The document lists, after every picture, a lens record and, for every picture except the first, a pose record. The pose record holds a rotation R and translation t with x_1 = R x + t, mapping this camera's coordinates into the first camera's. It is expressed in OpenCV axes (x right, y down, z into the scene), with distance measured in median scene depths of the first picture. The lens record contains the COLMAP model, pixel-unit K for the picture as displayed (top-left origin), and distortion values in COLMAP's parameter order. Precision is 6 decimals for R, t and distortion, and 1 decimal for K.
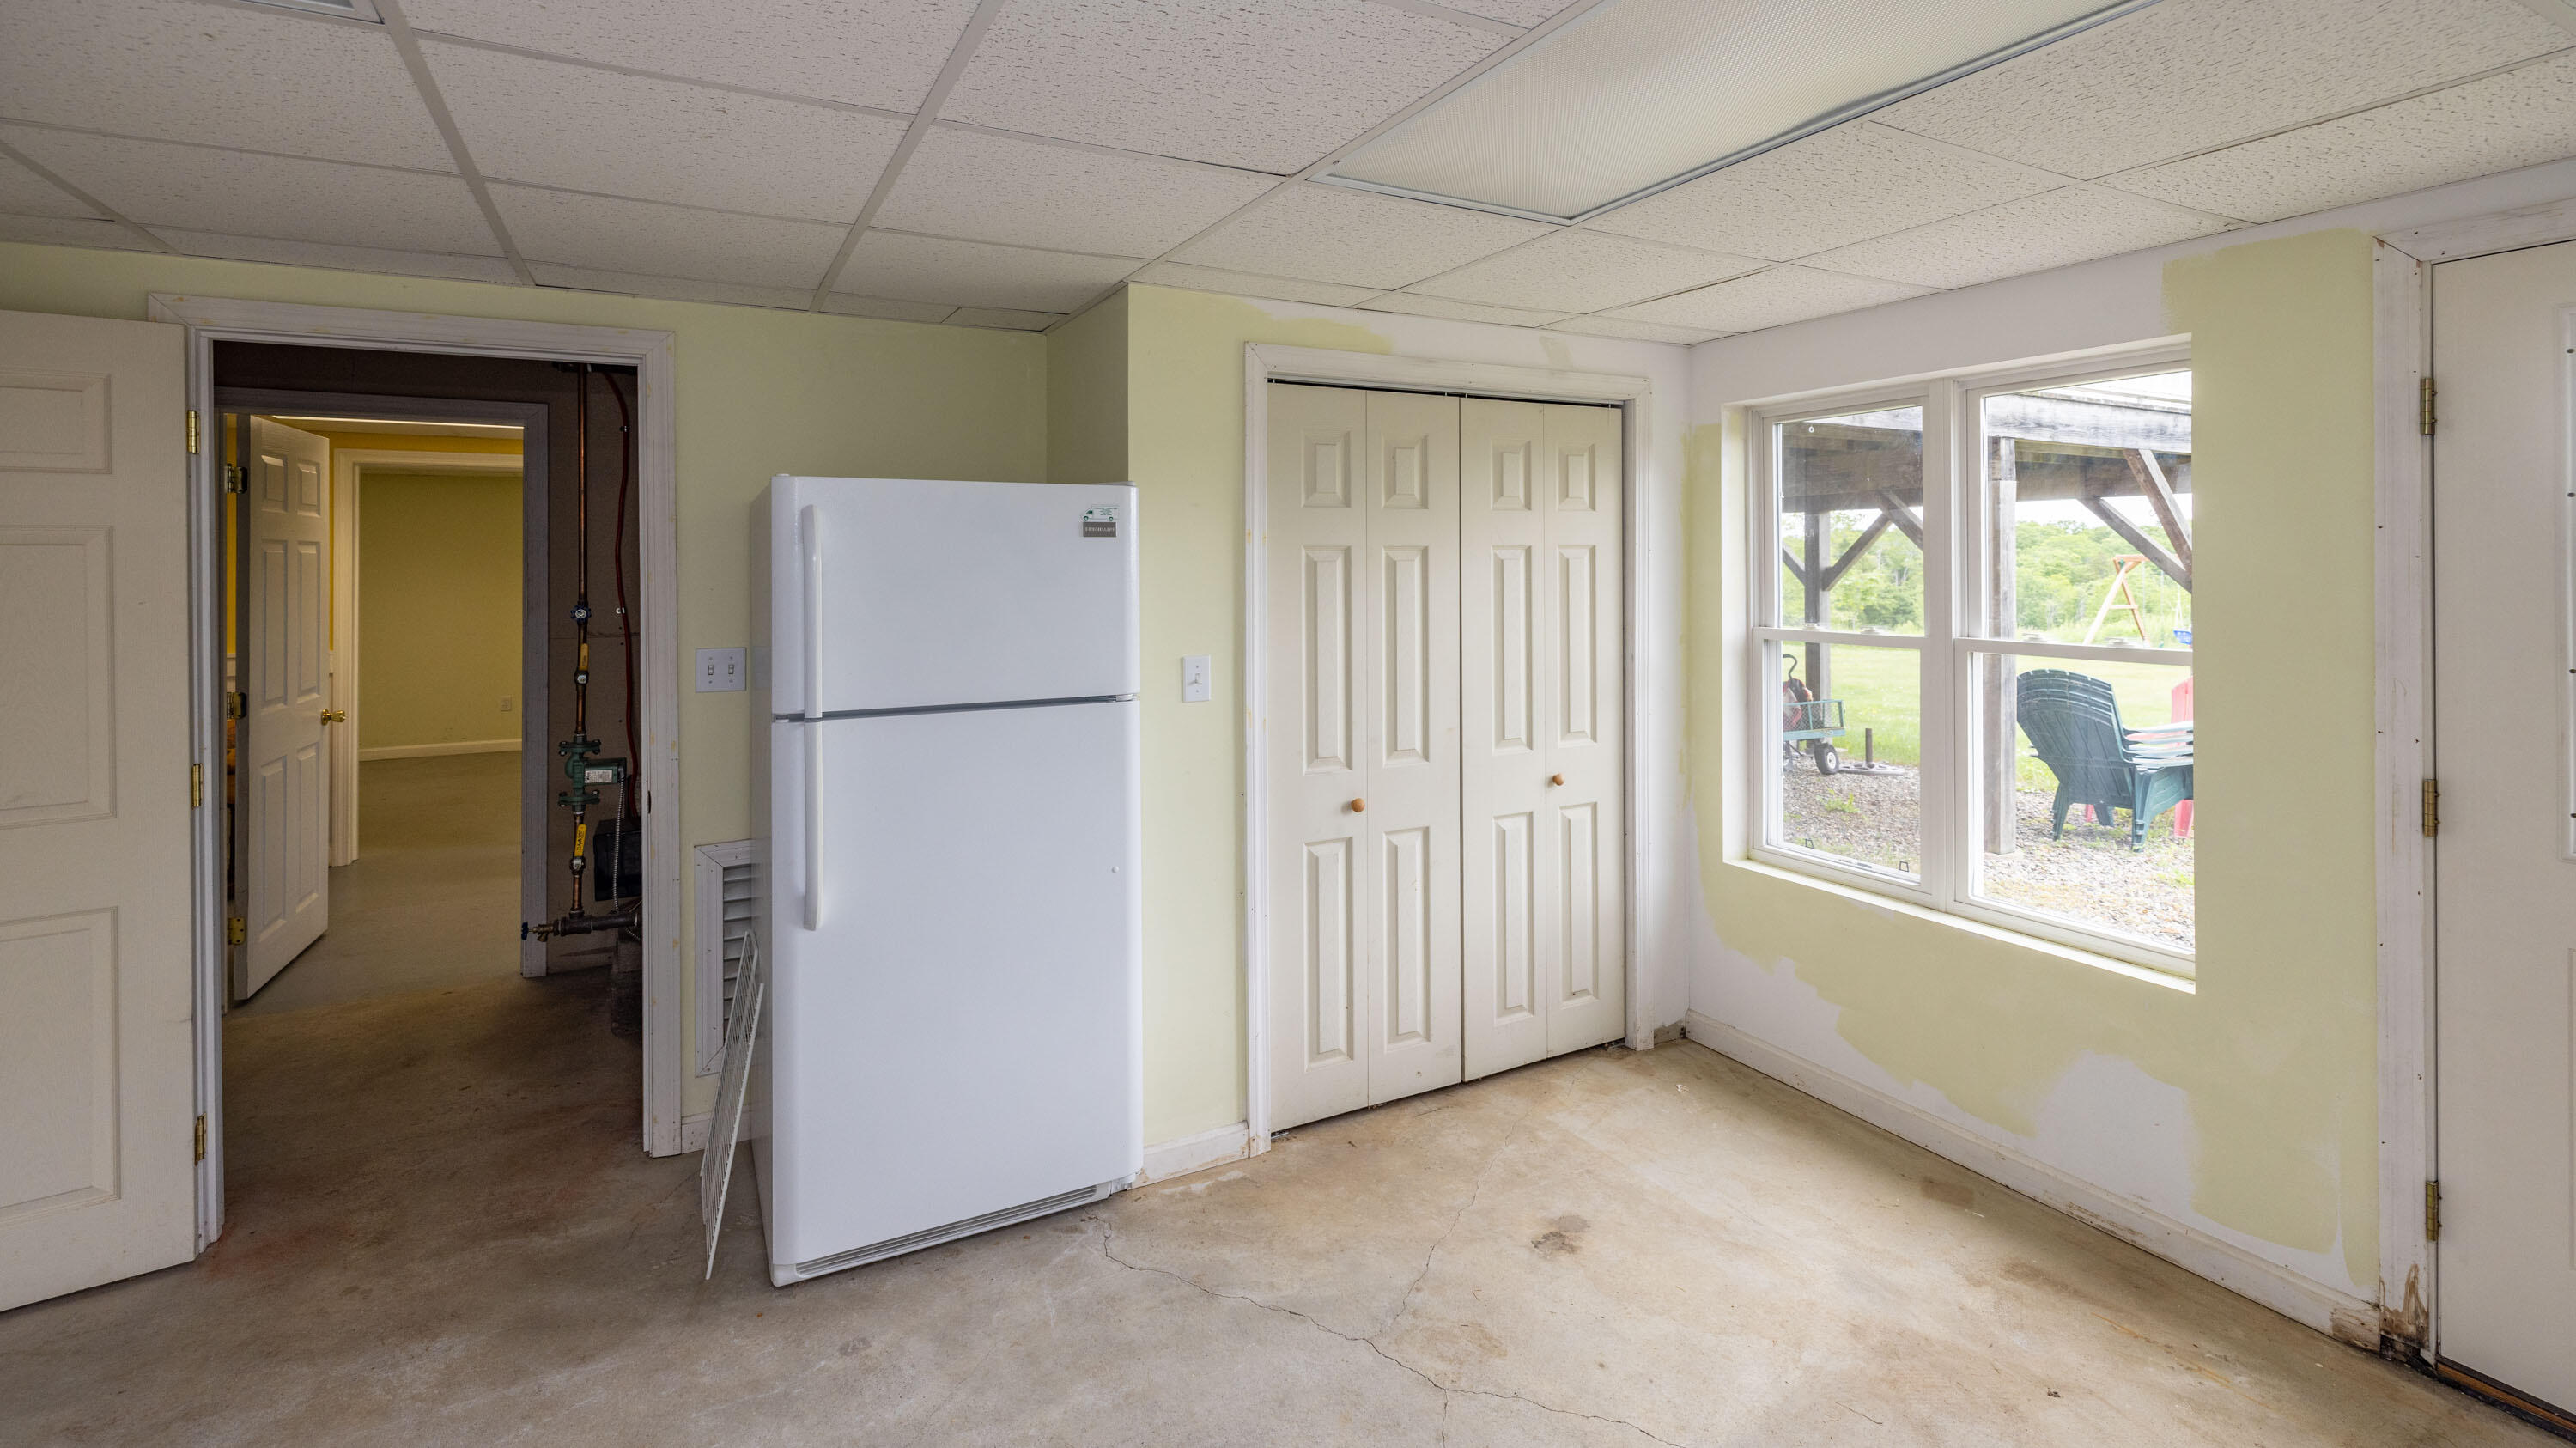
lens RADIAL K [[1130.3, 0, 1285.2], [0, 1130.3, 637.8], [0, 0, 1]] dist [0.000291, 0.000337]
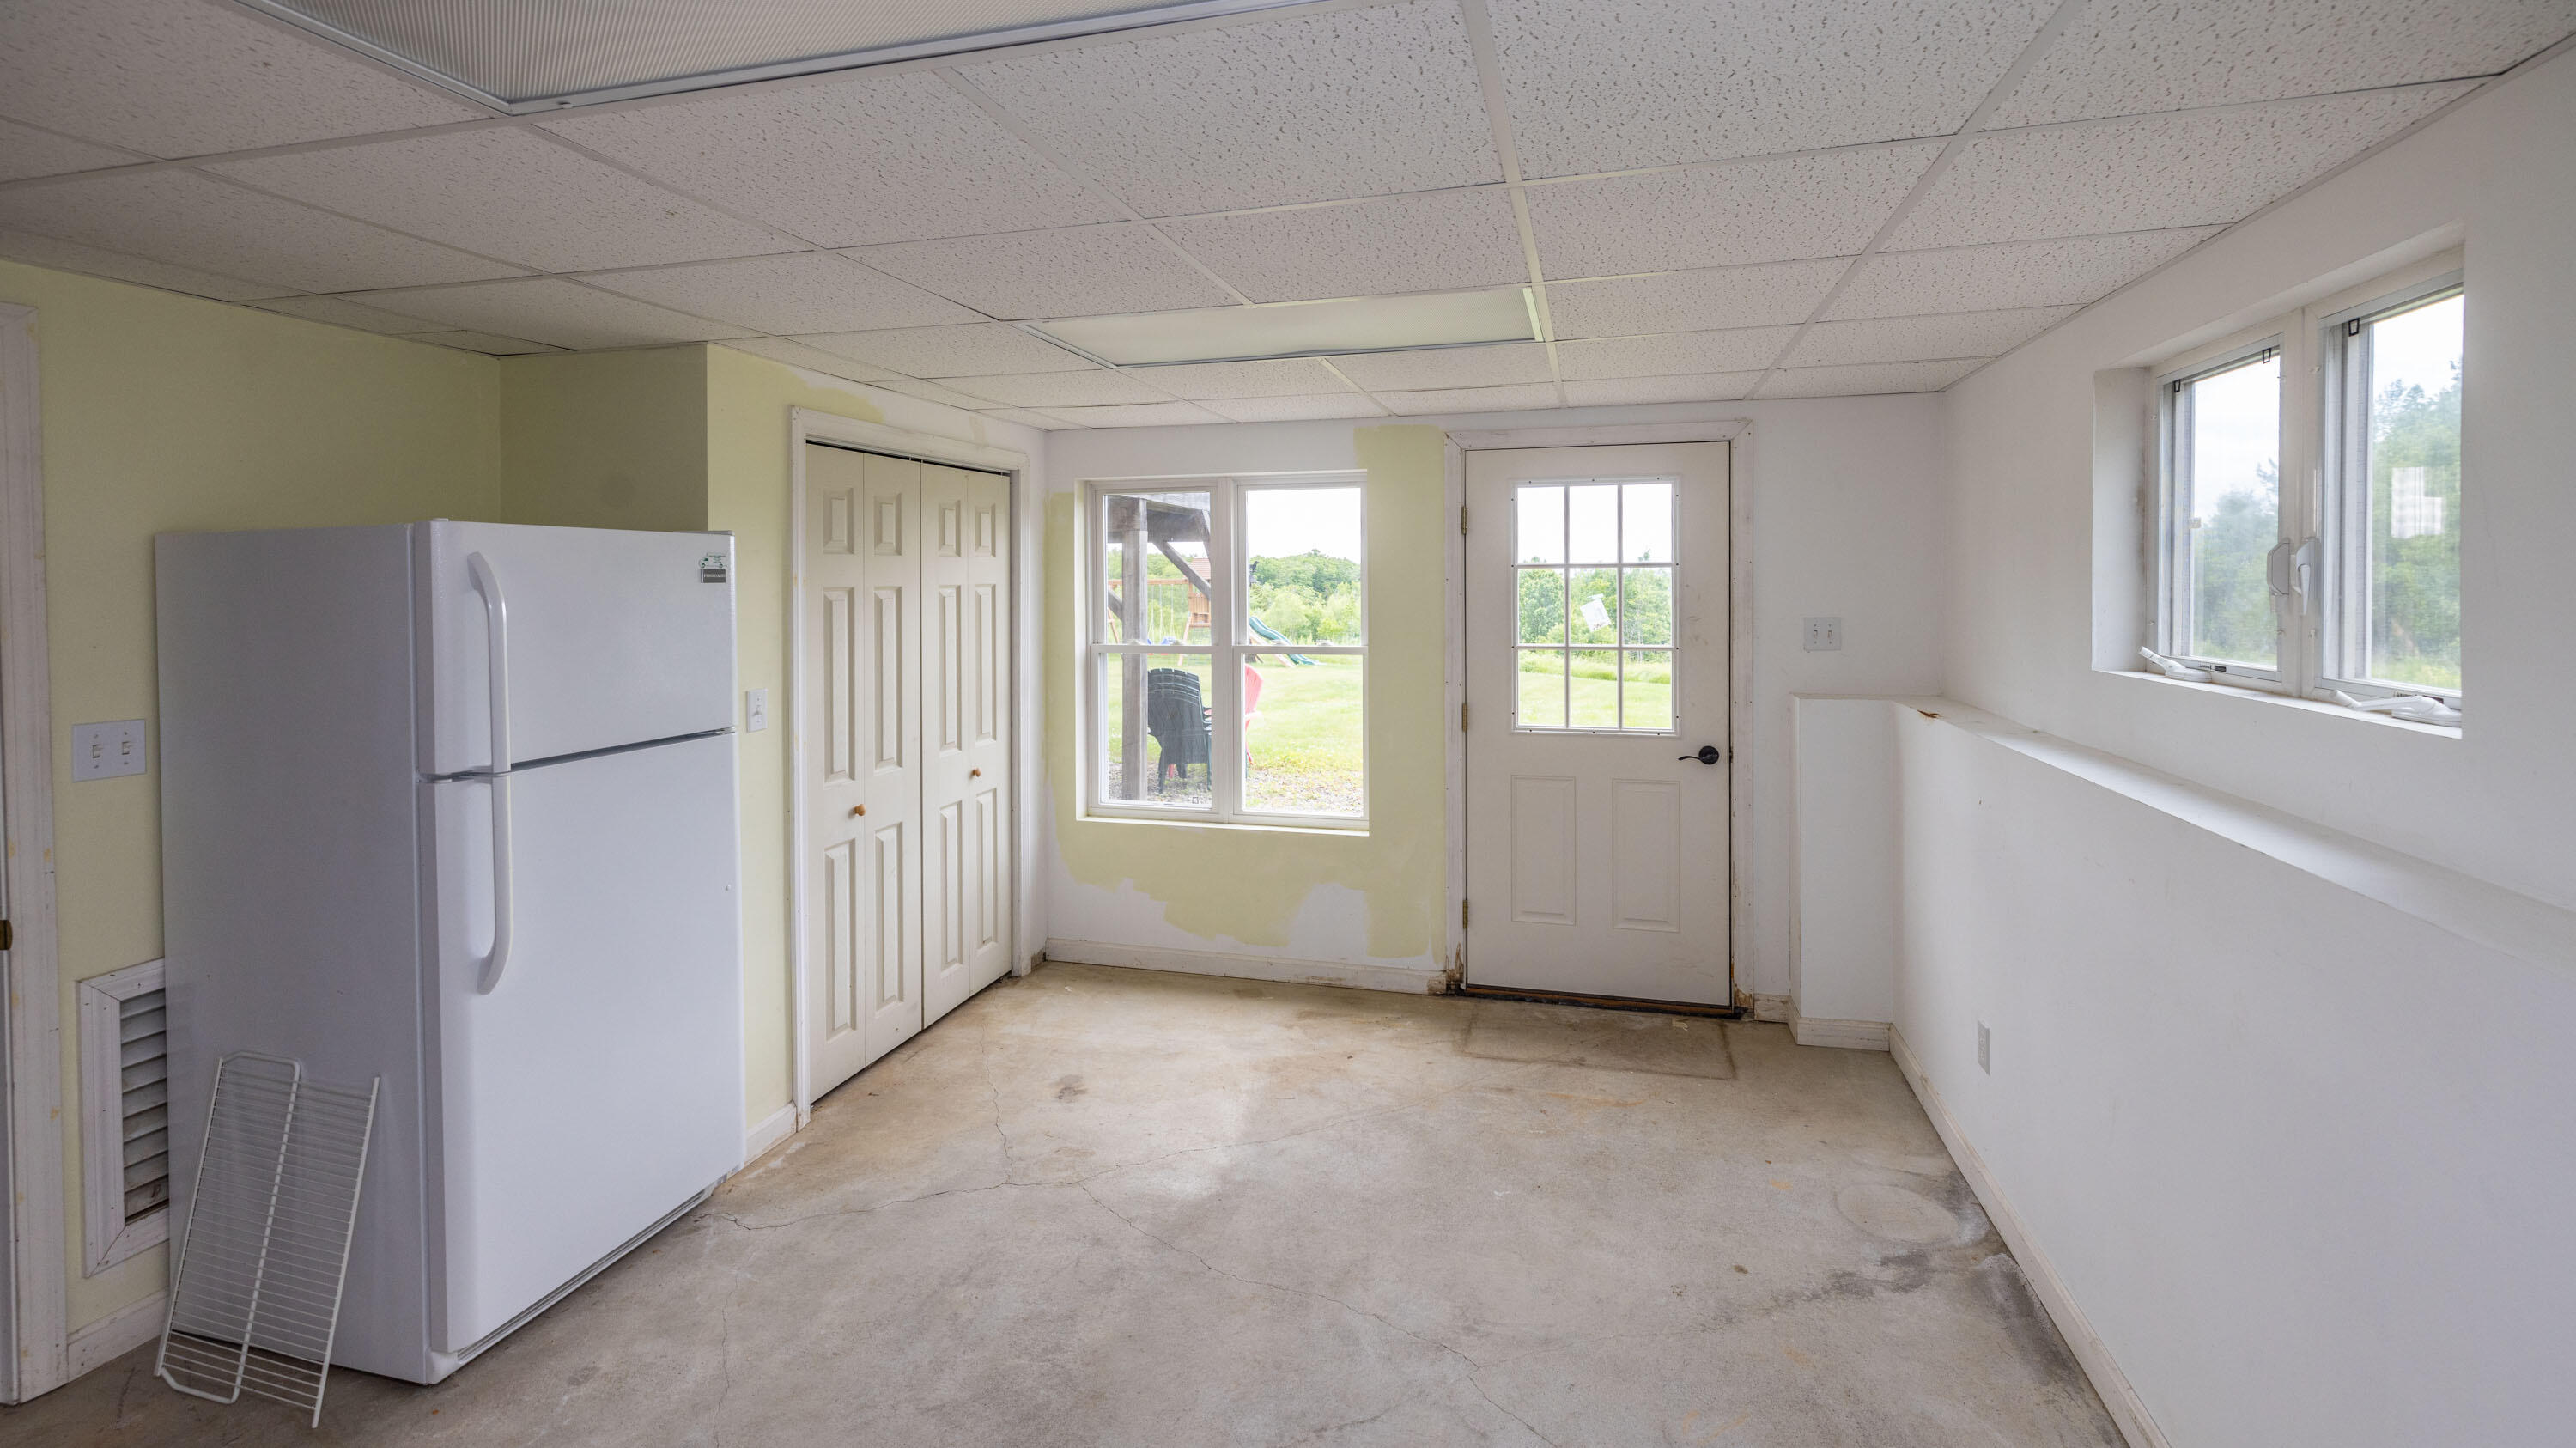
lens RADIAL K [[1089.5, 0, 1293.5], [0, 1089.5, 732.2], [0, 0, 1]] dist [0.000507, 0.000412]
pose [[0.693000, -0.097829, 0.714269, -0.454547], [0.049653, 0.994875, 0.088087, -0.009044], [-0.719225, -0.025578, 0.694306, -0.109043]]
